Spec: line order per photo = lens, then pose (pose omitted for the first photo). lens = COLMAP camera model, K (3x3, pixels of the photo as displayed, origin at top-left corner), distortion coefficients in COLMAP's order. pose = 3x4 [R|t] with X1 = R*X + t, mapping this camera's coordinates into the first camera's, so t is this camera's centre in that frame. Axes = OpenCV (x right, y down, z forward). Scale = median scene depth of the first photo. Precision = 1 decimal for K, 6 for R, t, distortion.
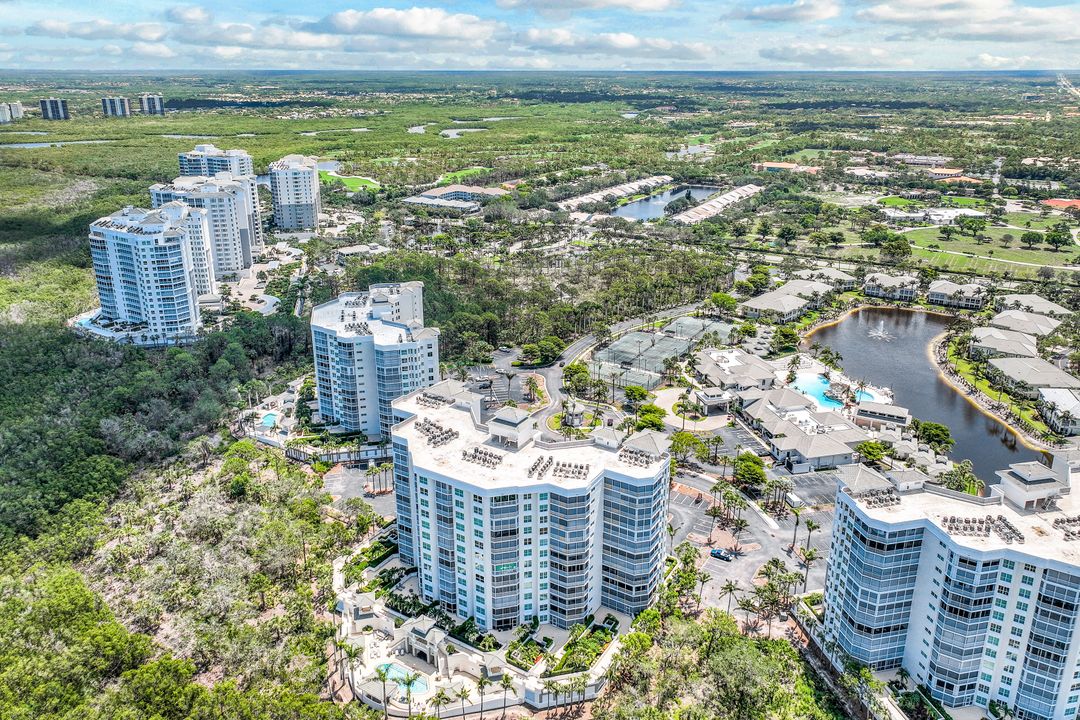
lens RADIAL K [[748.5, 0, 540.0], [0, 748.5, 360.0], [0, 0, 1]] dist [0.007054, 0.005301]
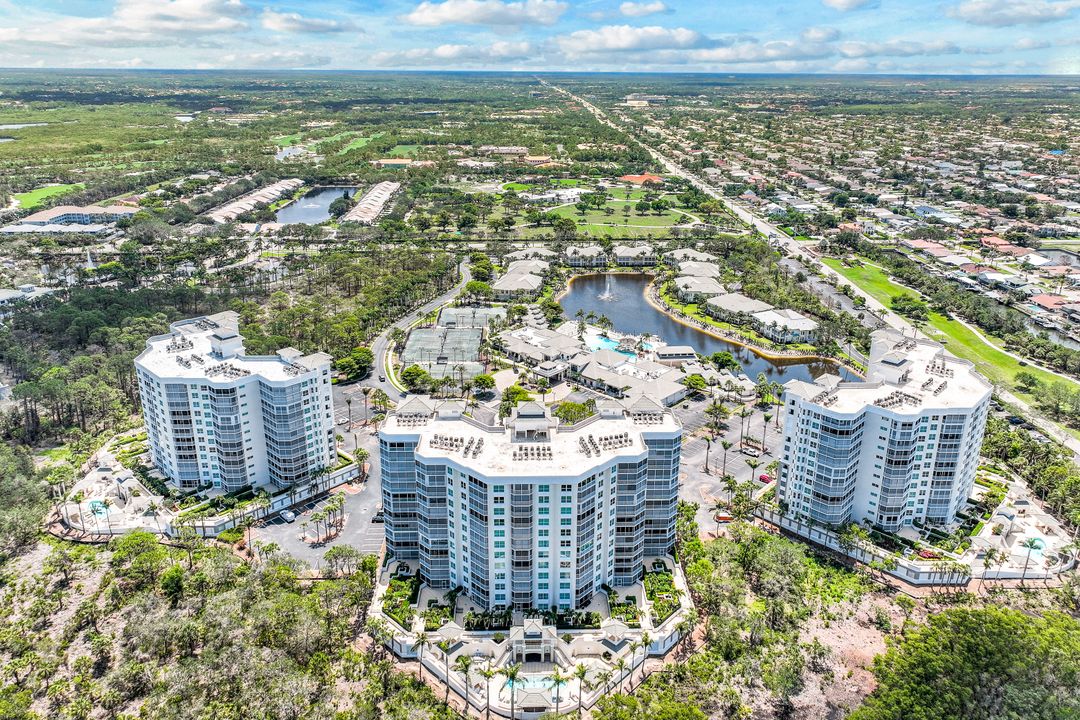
lens RADIAL K [[739.7, 0, 540.0], [0, 739.7, 360.0], [0, 0, 1]] dist [0.009018, 0.003653]
pose [[0.840480, -0.194608, 0.505689, -0.355689], [0.192377, 0.979649, 0.057265, -0.032286], [-0.506542, 0.049153, 0.860813, 0.075054]]
